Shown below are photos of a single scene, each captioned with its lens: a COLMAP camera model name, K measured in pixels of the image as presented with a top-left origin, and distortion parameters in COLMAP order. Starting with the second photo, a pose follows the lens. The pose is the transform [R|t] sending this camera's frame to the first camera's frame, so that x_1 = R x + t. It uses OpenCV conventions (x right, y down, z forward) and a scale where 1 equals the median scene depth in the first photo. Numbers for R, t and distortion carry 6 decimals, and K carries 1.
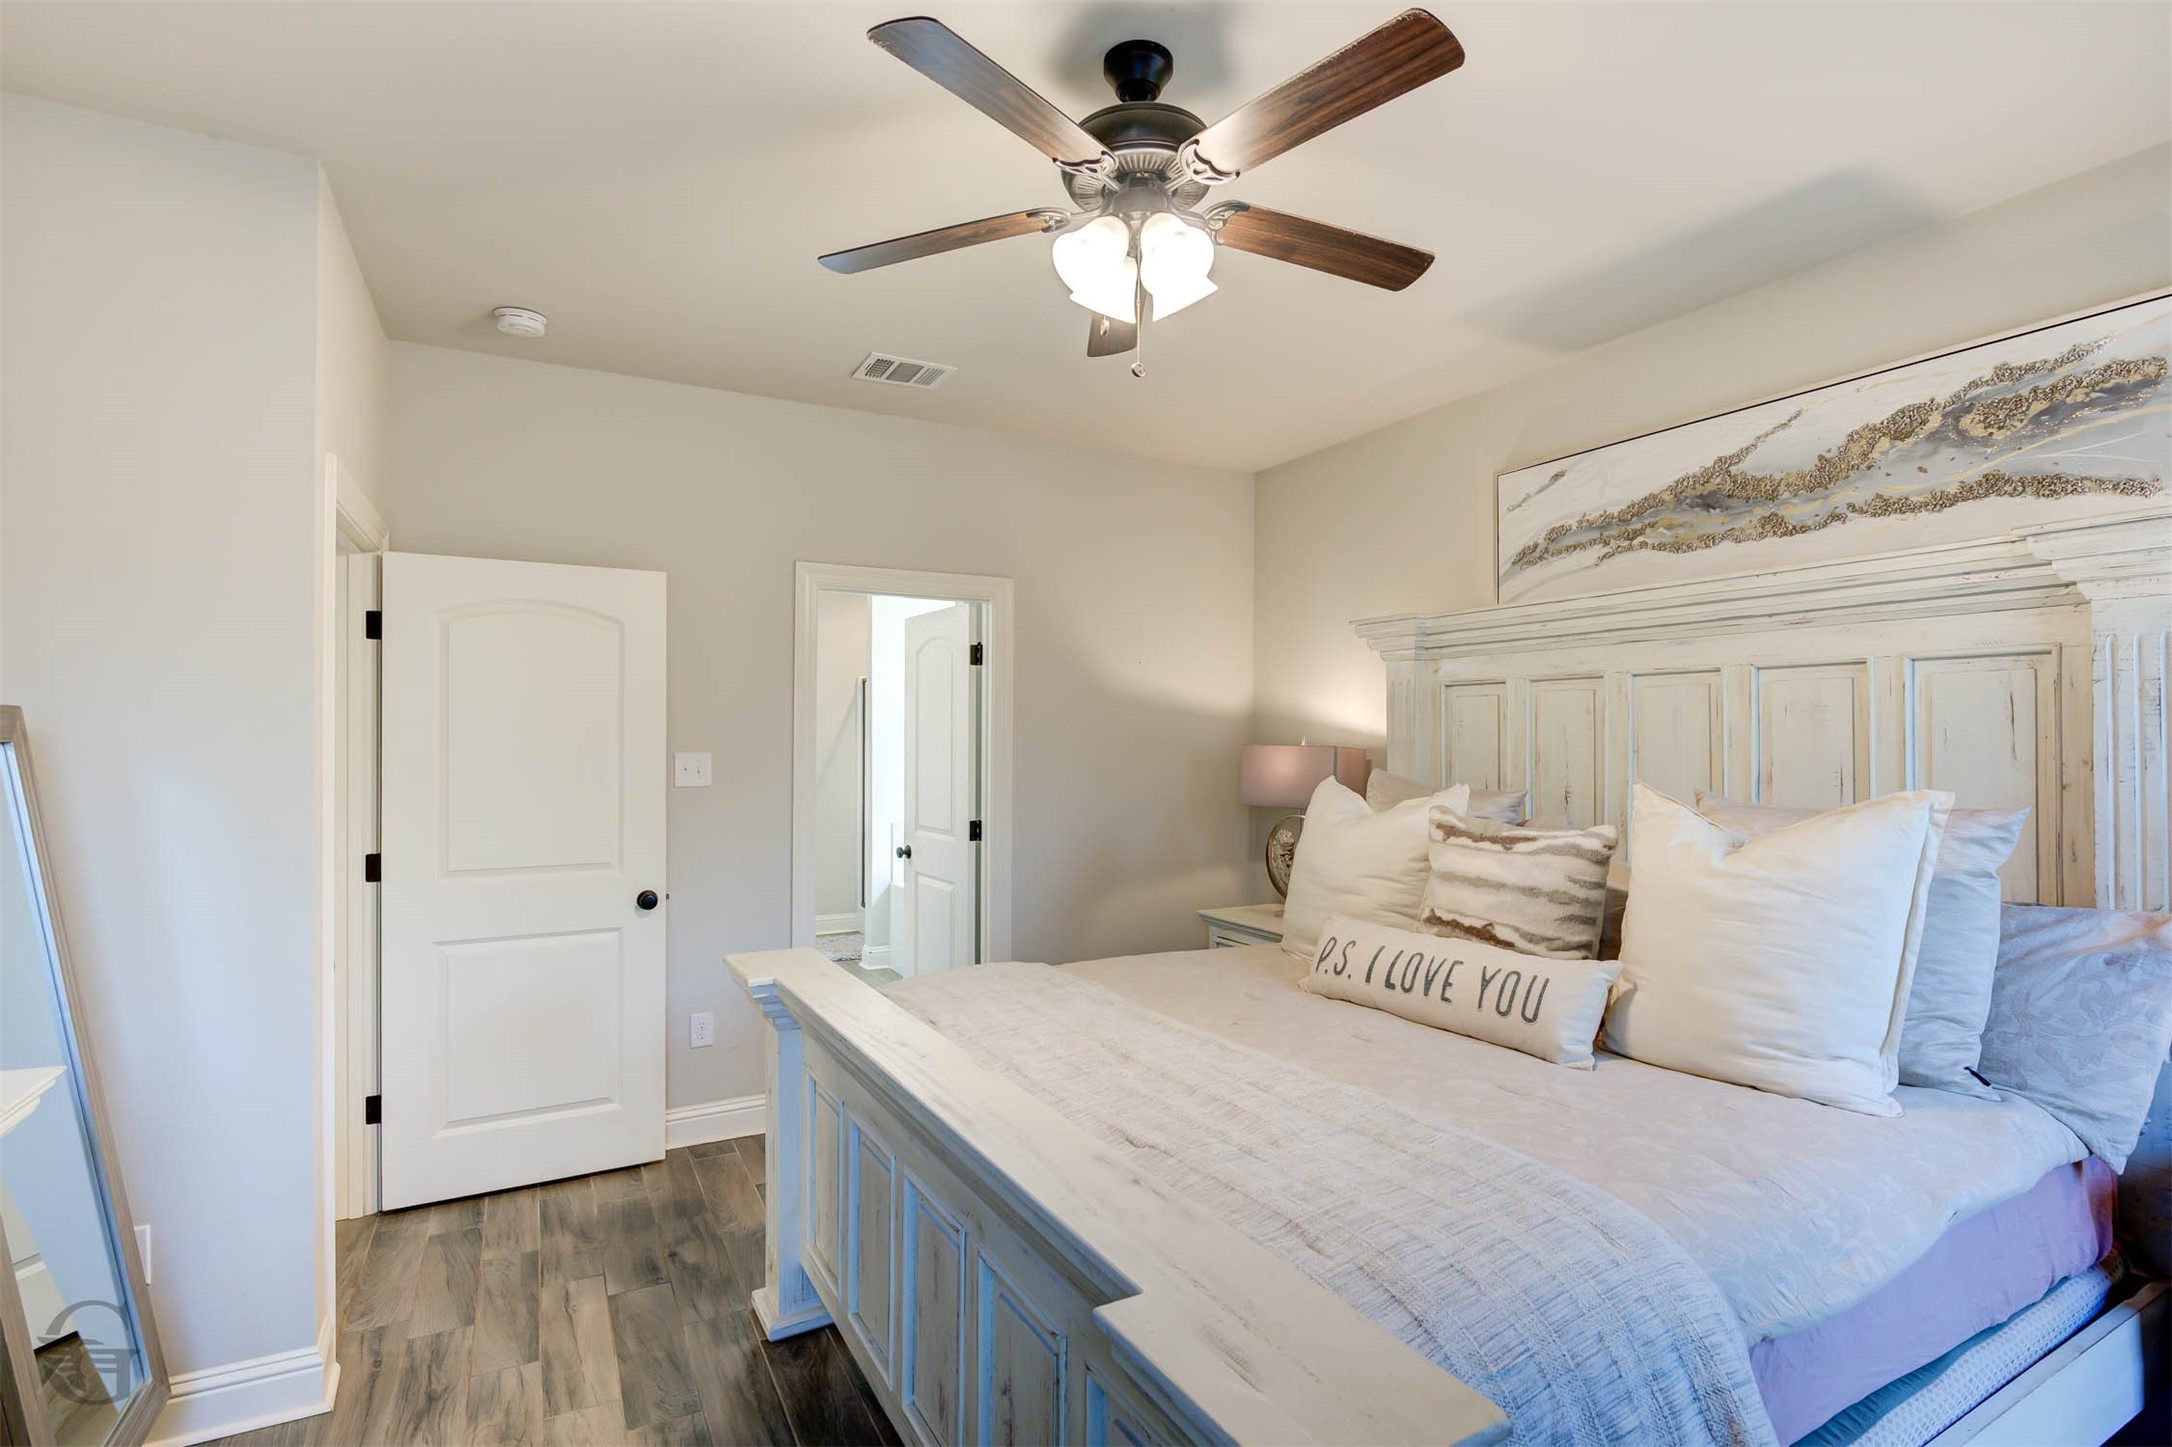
lens RADIAL K [[1041.2, 0, 1083.5], [0, 1041.2, 726.9], [0, 0, 1]] dist [-0.005933, -0.002366]
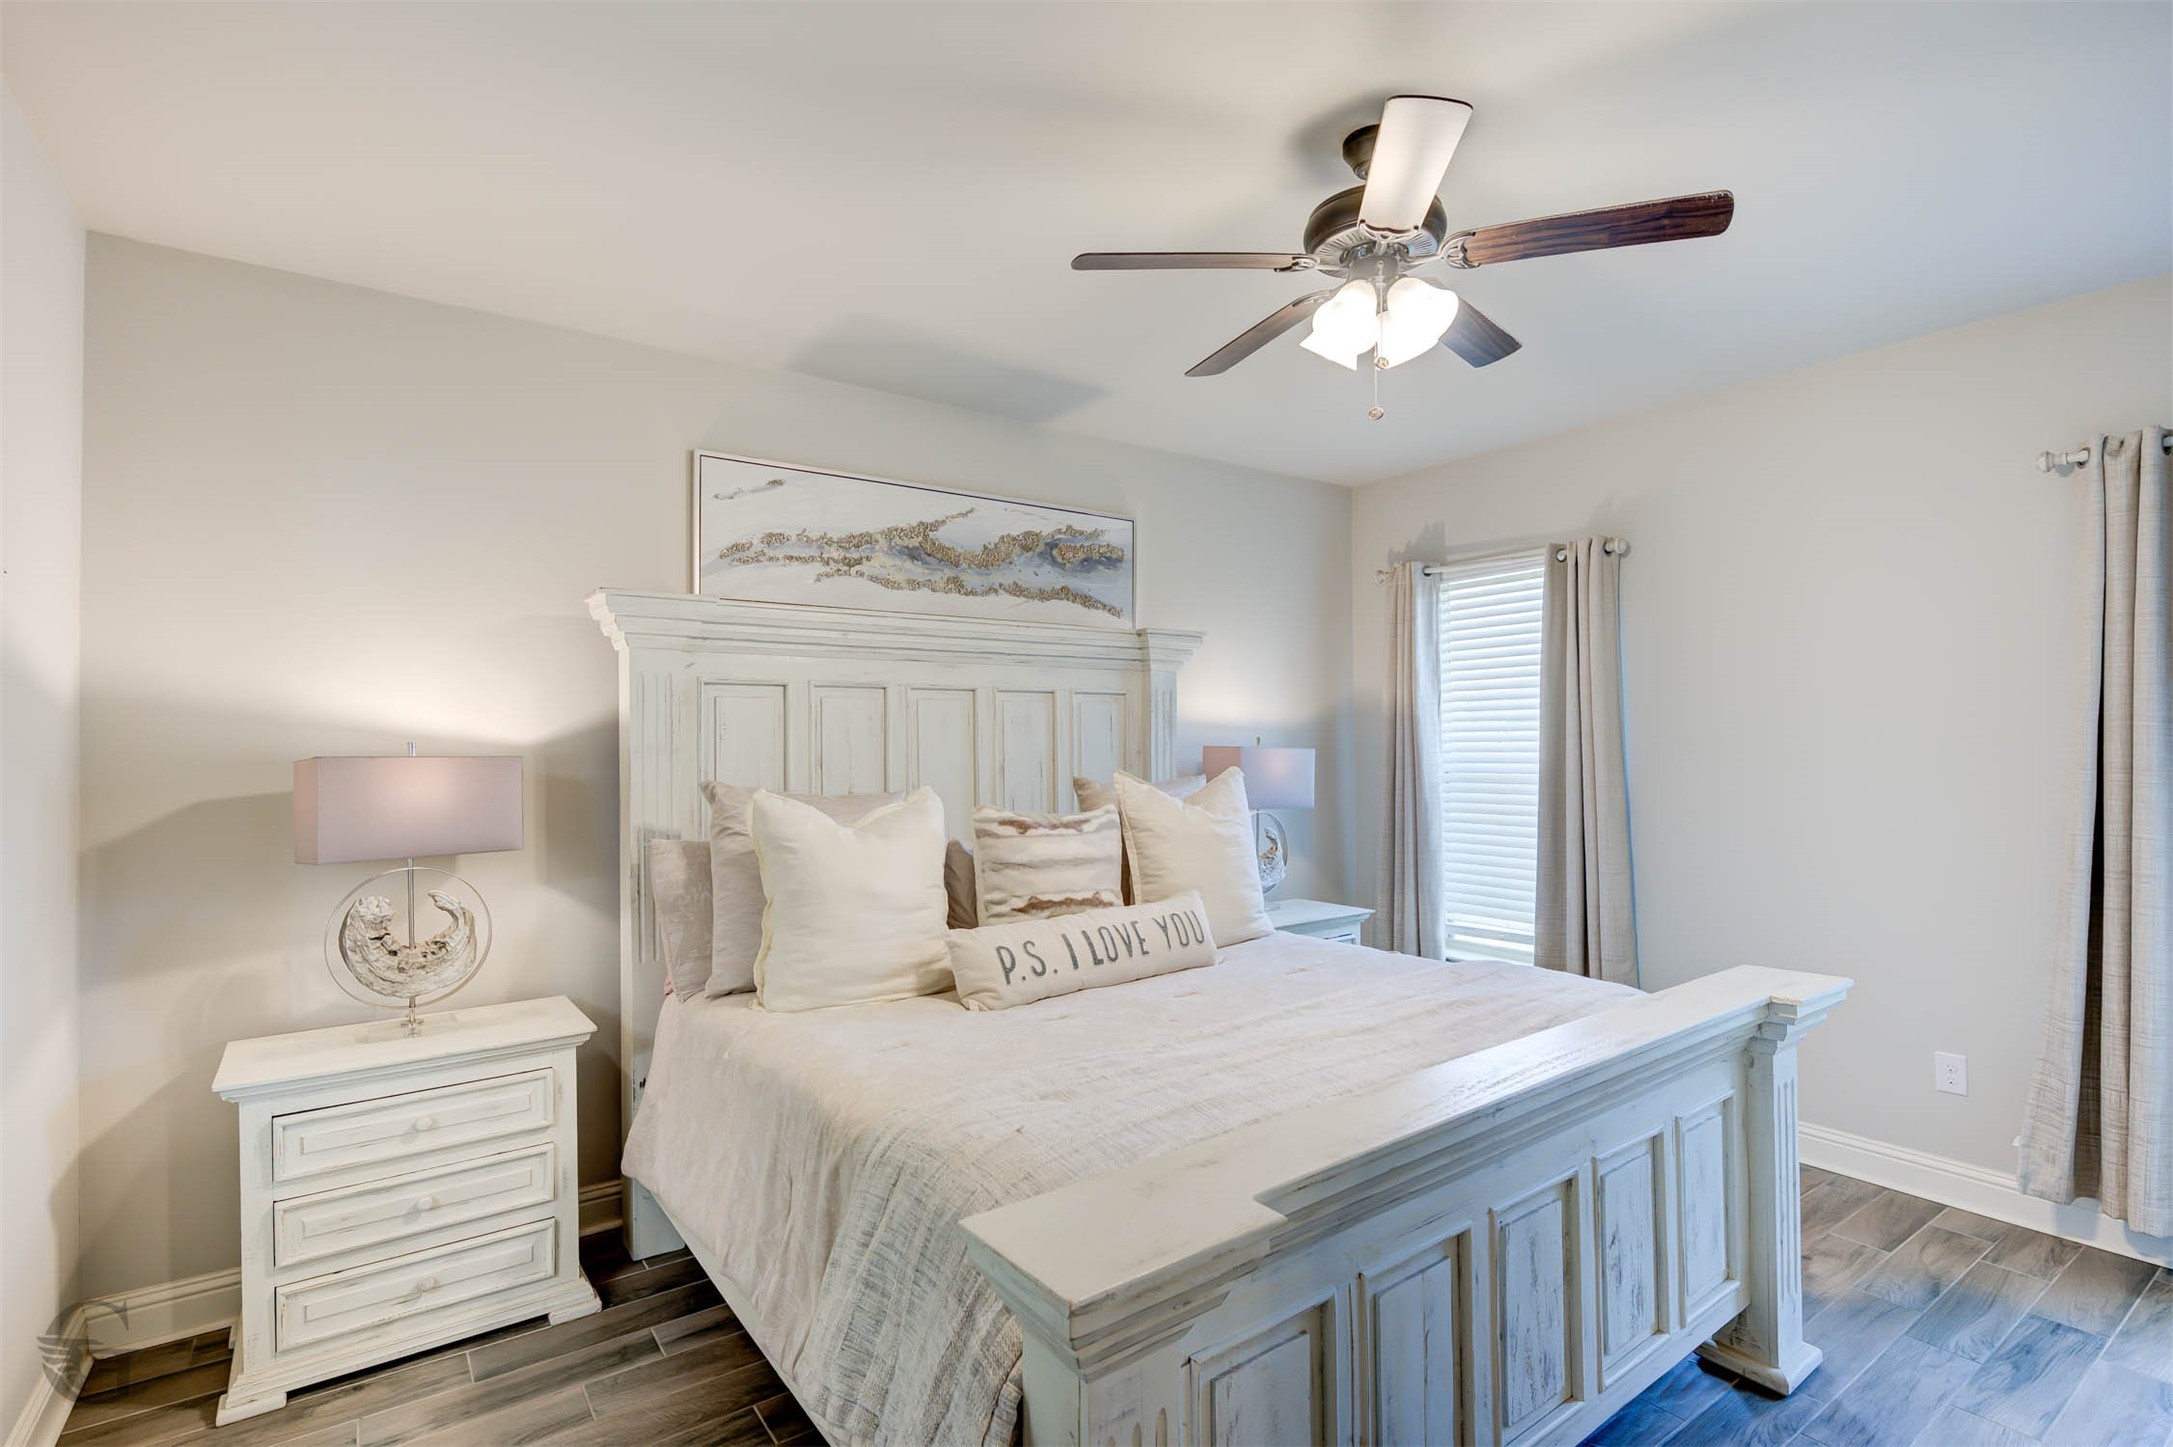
lens RADIAL K [[1041.7, 0, 1089.5], [0, 1041.7, 725.6], [0, 0, 1]] dist [-0.005933, -0.002366]
pose [[-0.138183, 0.015623, 0.990284, -0.752579], [-0.004224, 0.999857, -0.016363, 0.012474], [-0.990398, -0.006444, -0.138097, 1.077699]]
